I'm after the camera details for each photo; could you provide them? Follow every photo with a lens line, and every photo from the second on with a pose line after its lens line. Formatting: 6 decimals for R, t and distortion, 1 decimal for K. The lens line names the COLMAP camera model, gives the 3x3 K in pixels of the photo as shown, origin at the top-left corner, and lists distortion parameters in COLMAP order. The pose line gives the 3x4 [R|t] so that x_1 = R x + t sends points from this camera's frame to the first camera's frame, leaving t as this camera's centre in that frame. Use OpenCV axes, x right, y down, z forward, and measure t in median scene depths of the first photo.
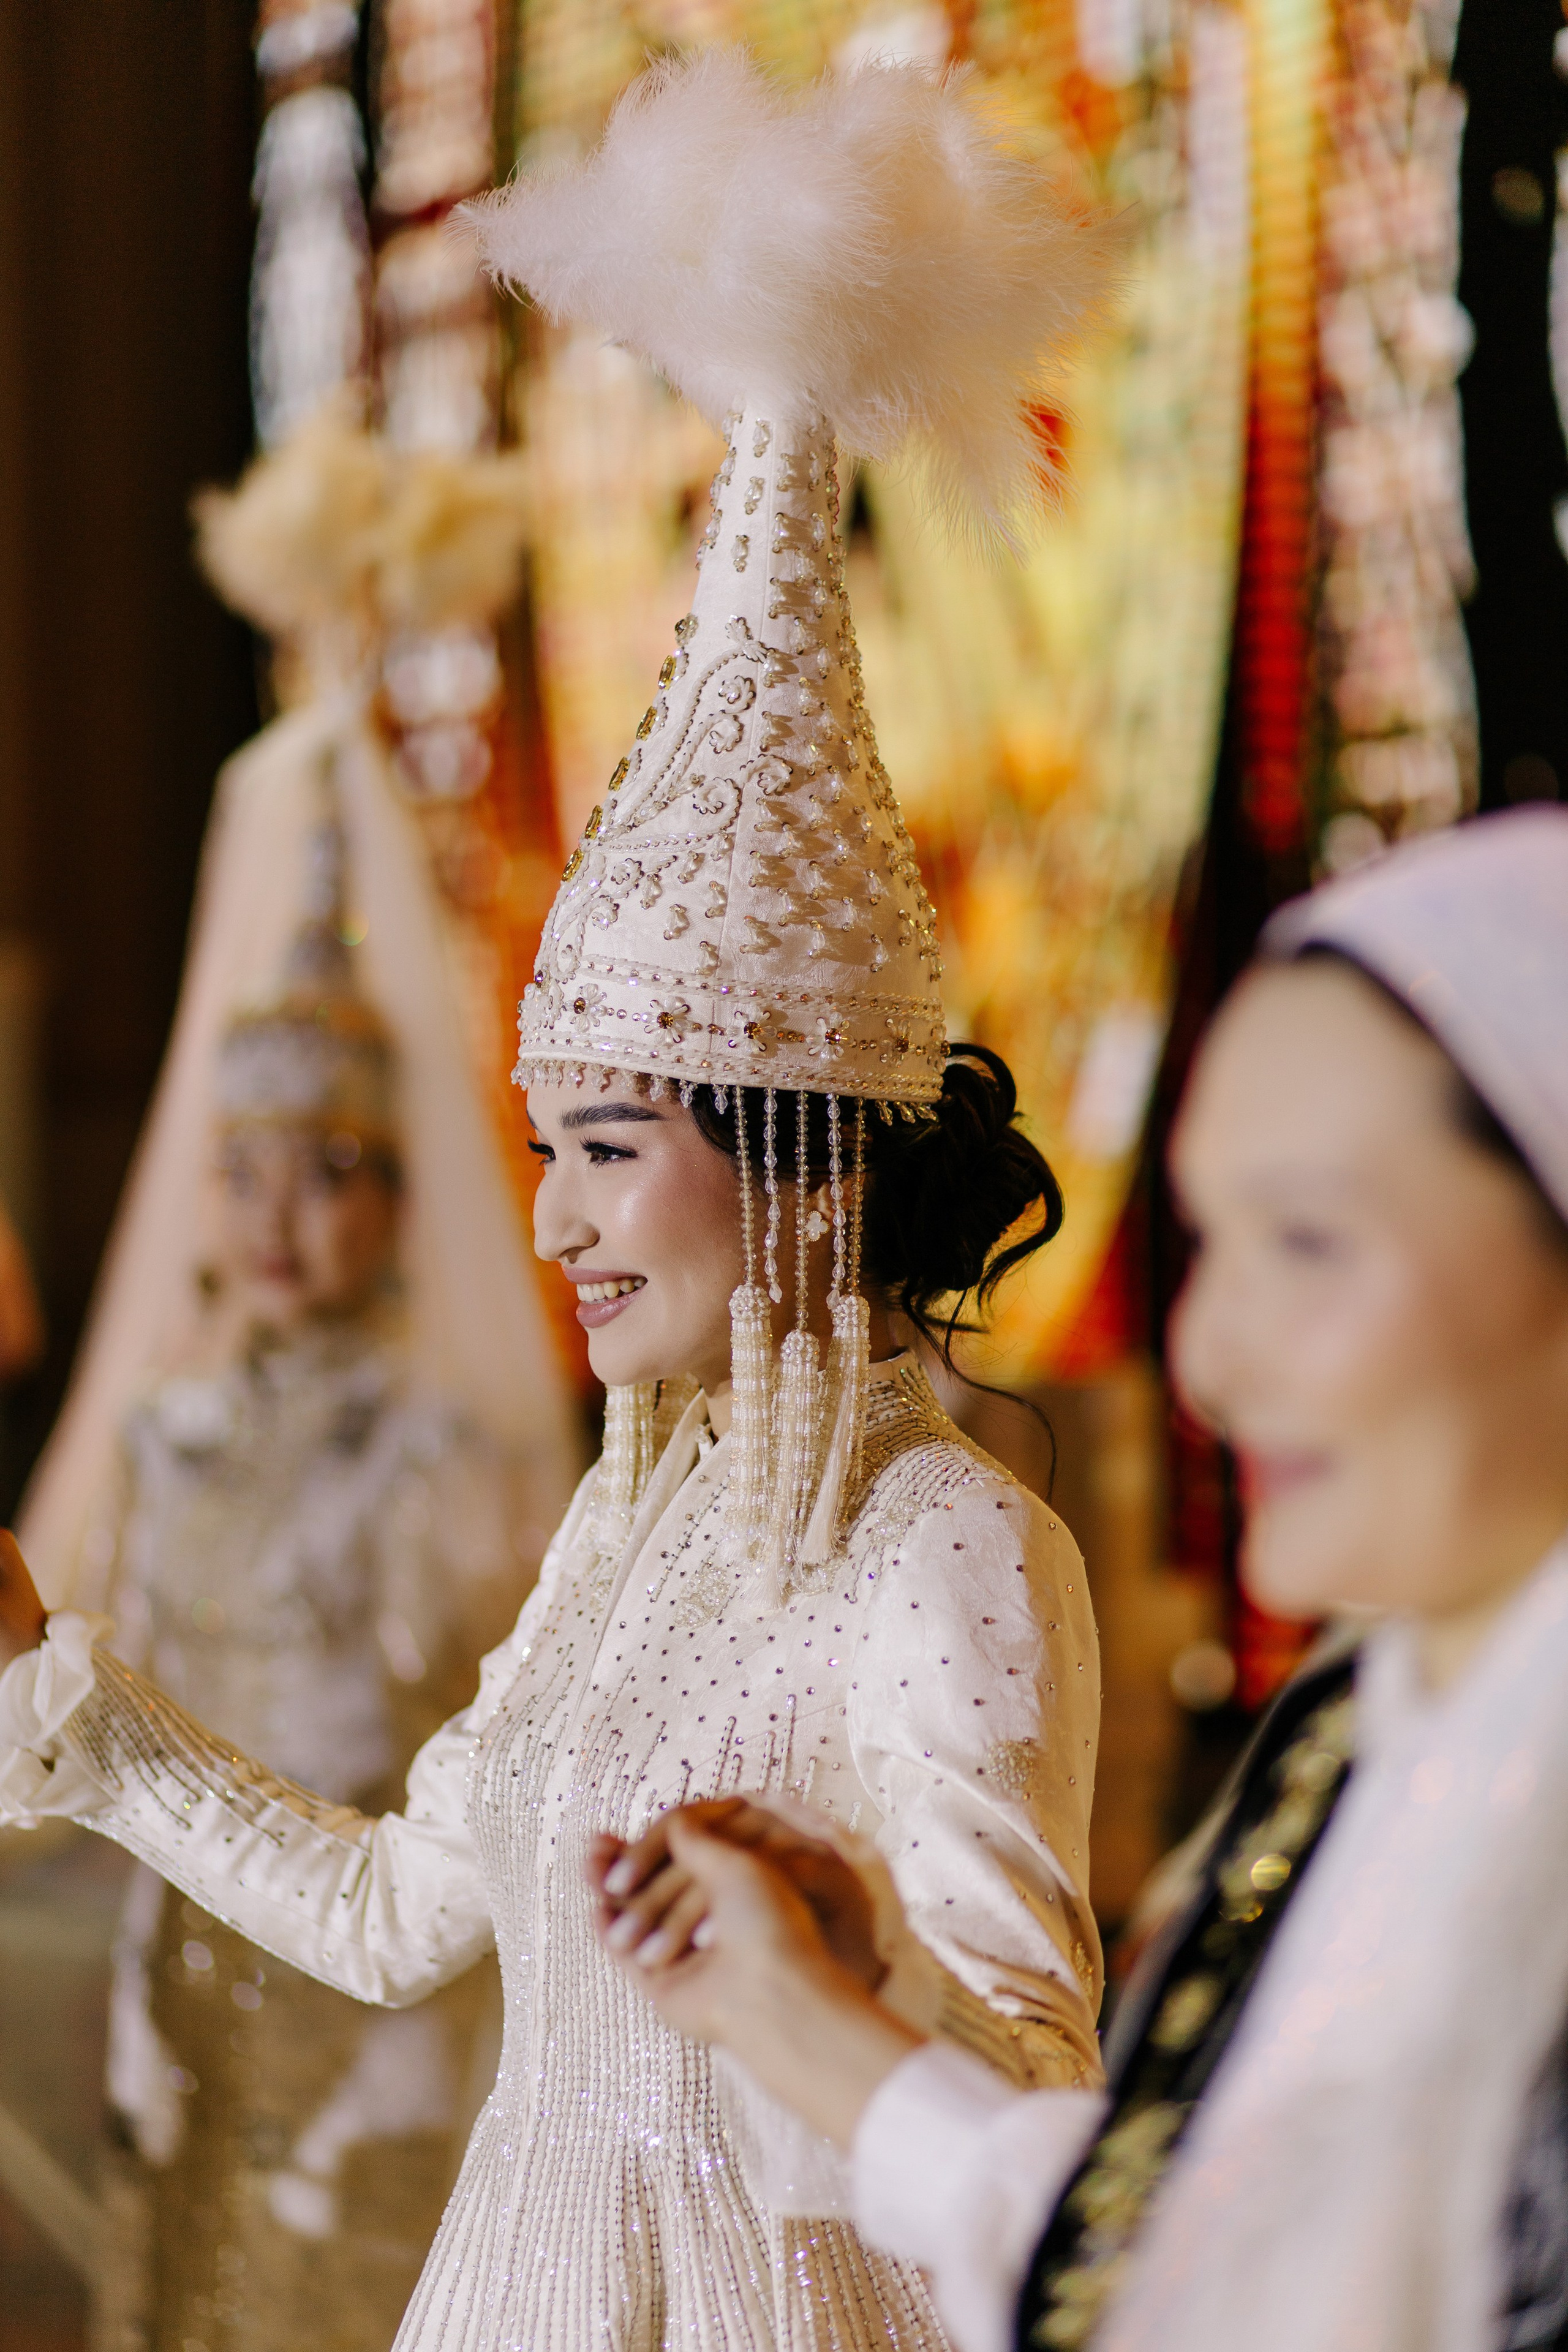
lens RADIAL K [[6931.2, 0, 784.0], [0, 6931.2, 1176.0], [0, 0, 1]] dist [-0.086323, 0.839249]
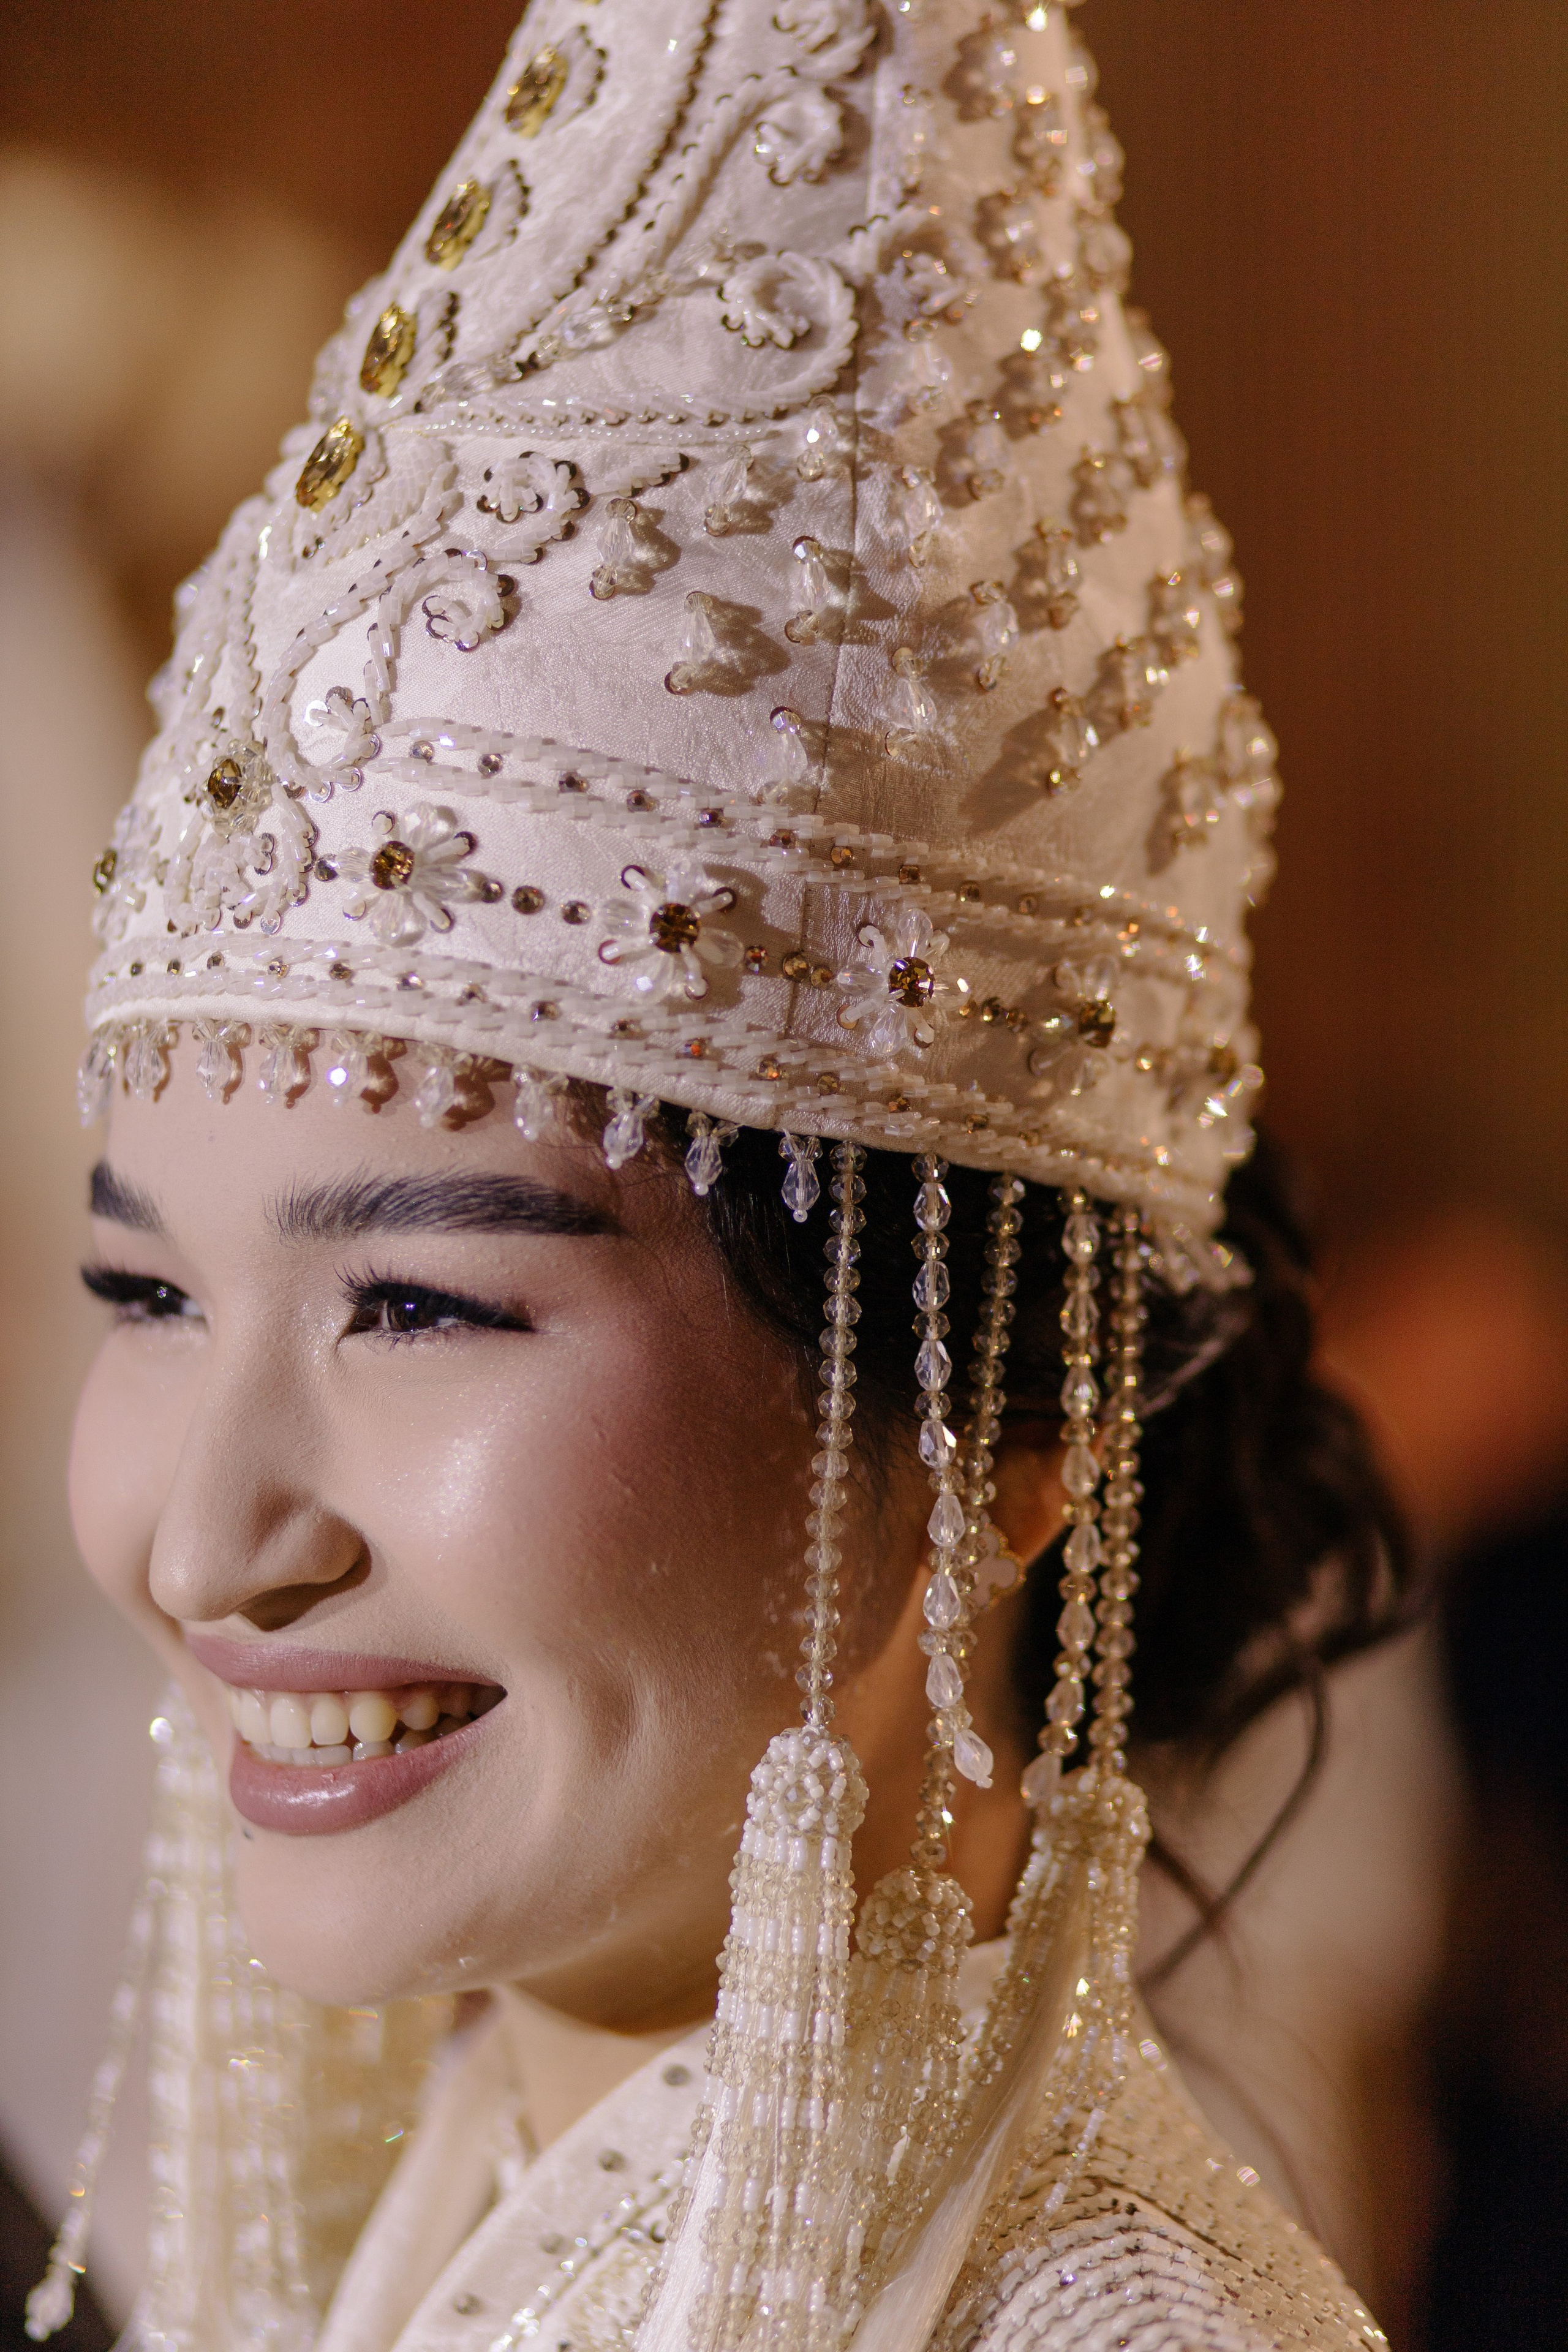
lens RADIAL K [[6931.2, 0, 784.0], [0, 6931.2, 1176.0], [0, 0, 1]] dist [-0.086323, 0.839249]
pose [[0.941670, 0.079304, 0.327060, -0.119770], [-0.066775, 0.996545, -0.049380, 0.005519], [-0.329846, 0.024660, 0.943713, 0.680365]]
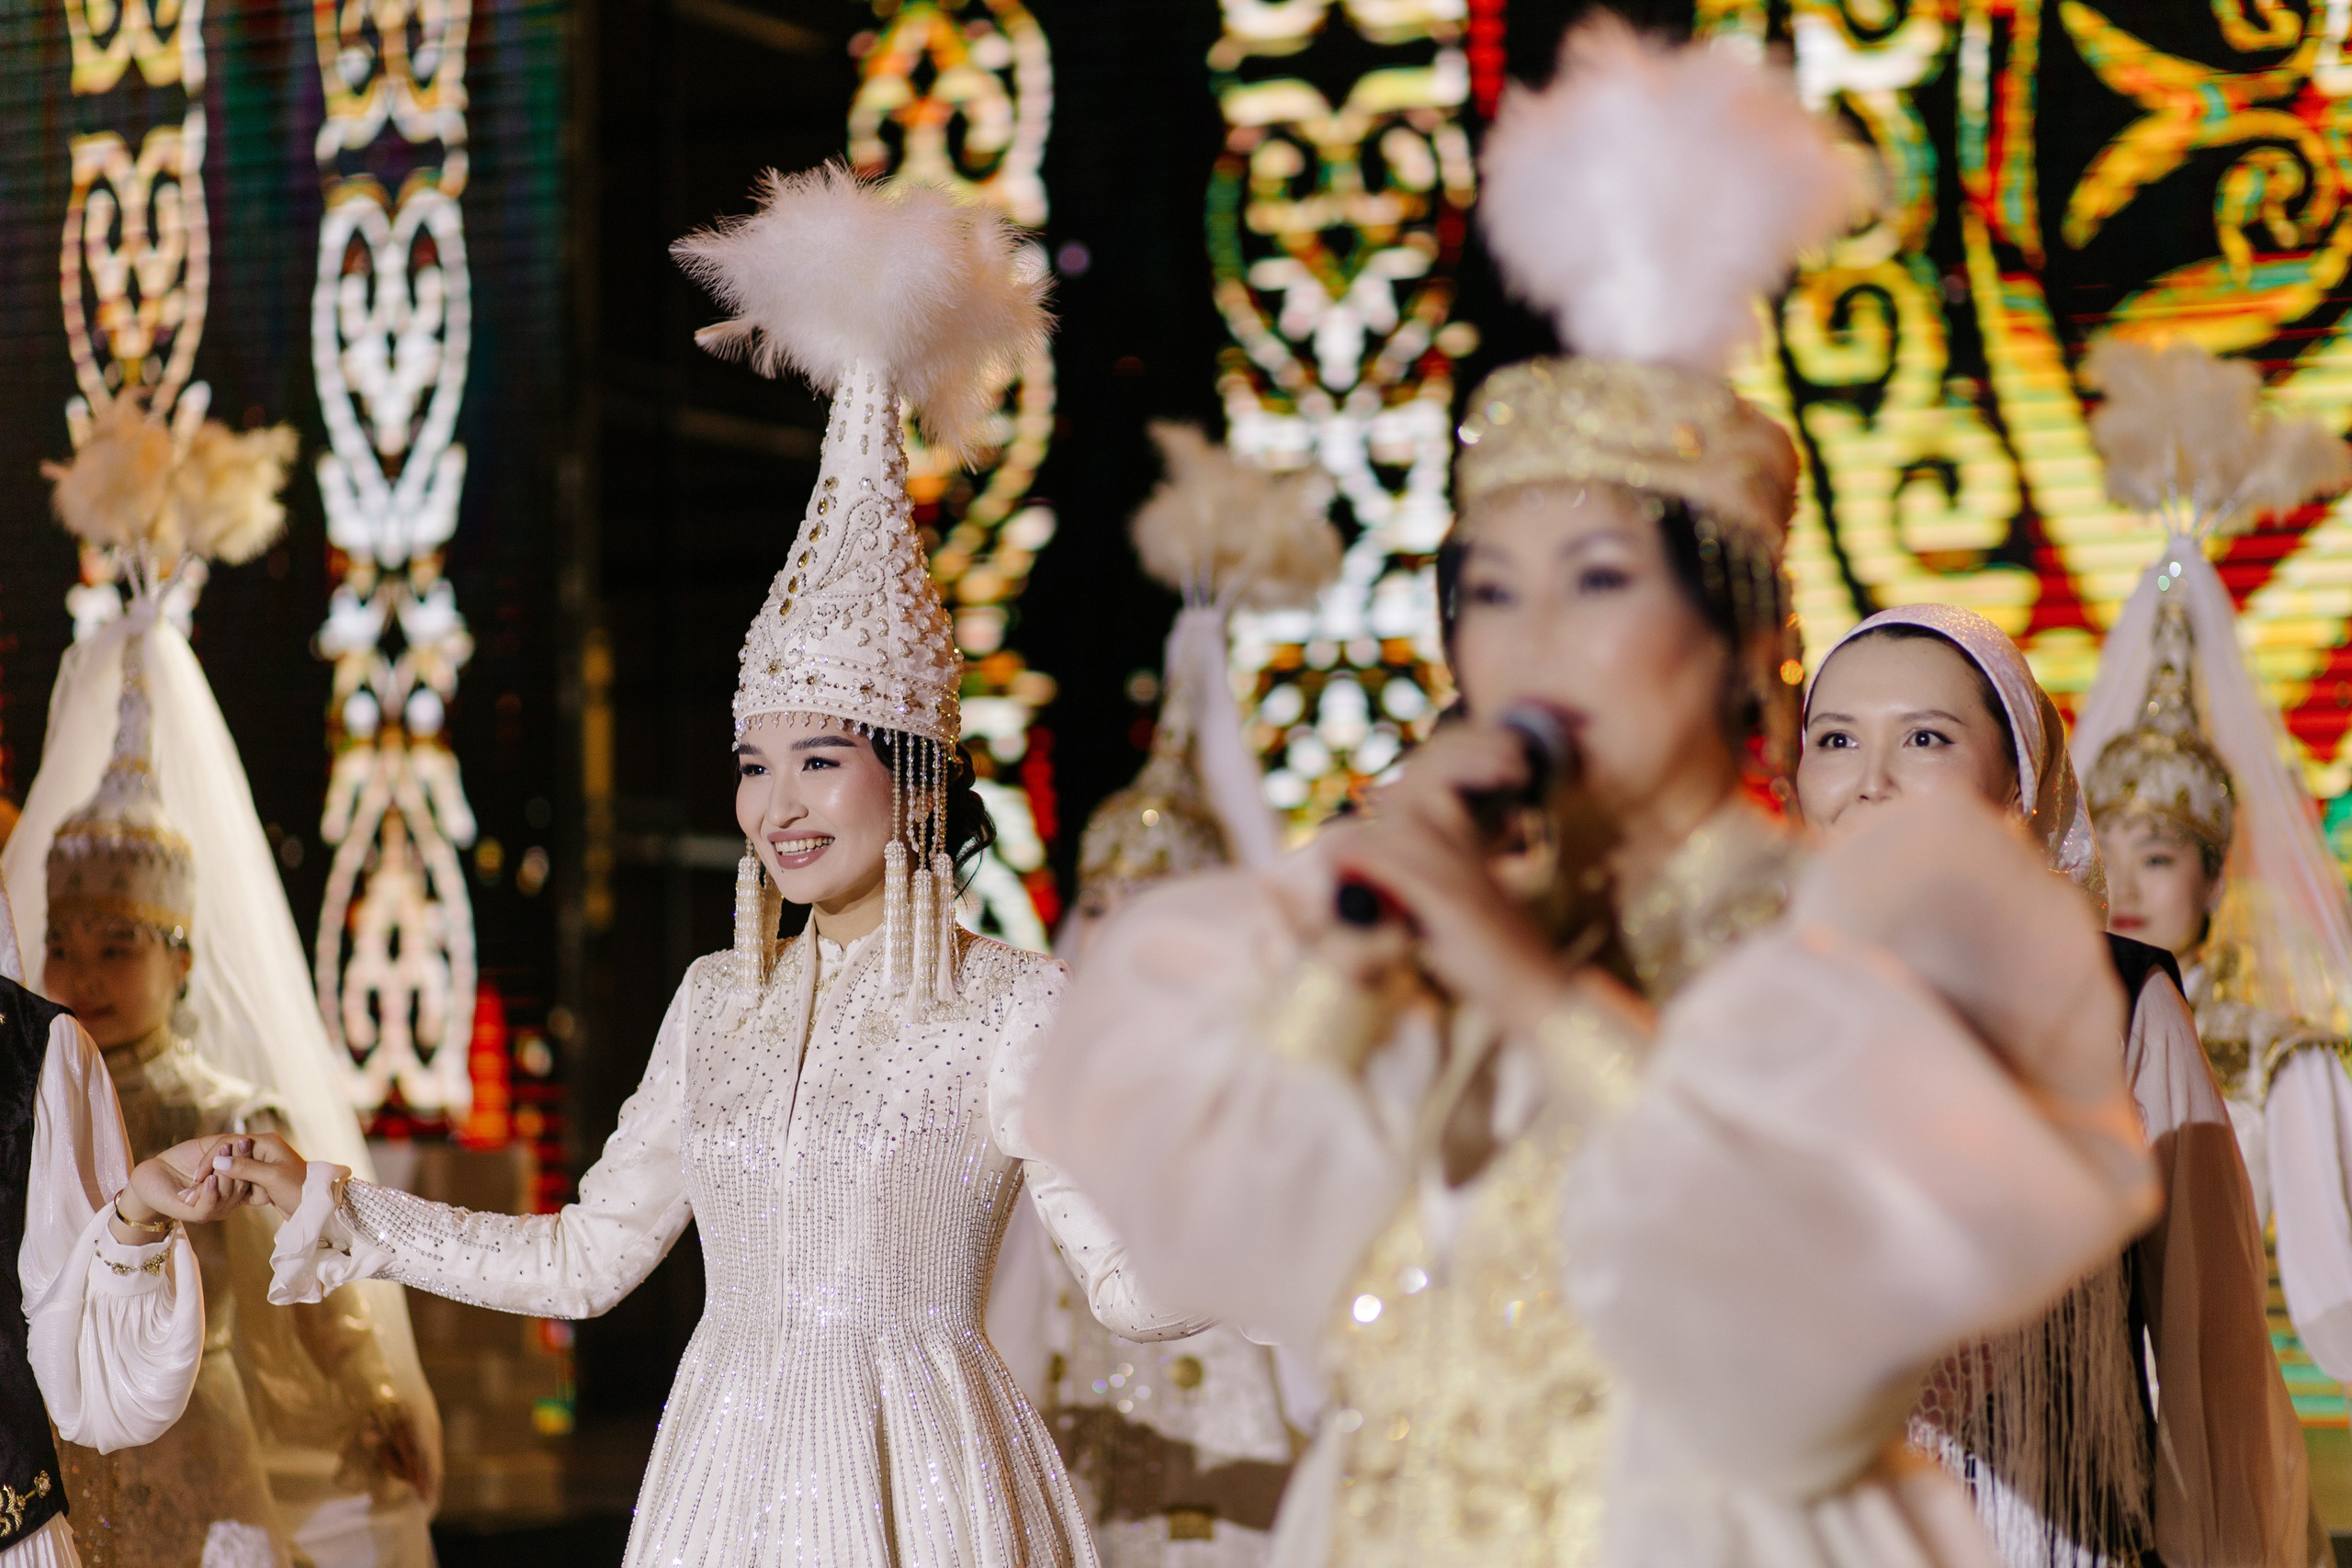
lens RADIAL K [[6930.5, 0, 1176.0], [0, 6930.5, 784.0], [0, 0, 1]] dist [-0.086323, 0.839249]
pose [[0.865270, 0.072392, 0.496052, -0.830064], [0.000284, 0.989448, -0.144890, 0.259925], [-0.501307, 0.125510, 0.856119, -0.568039]]
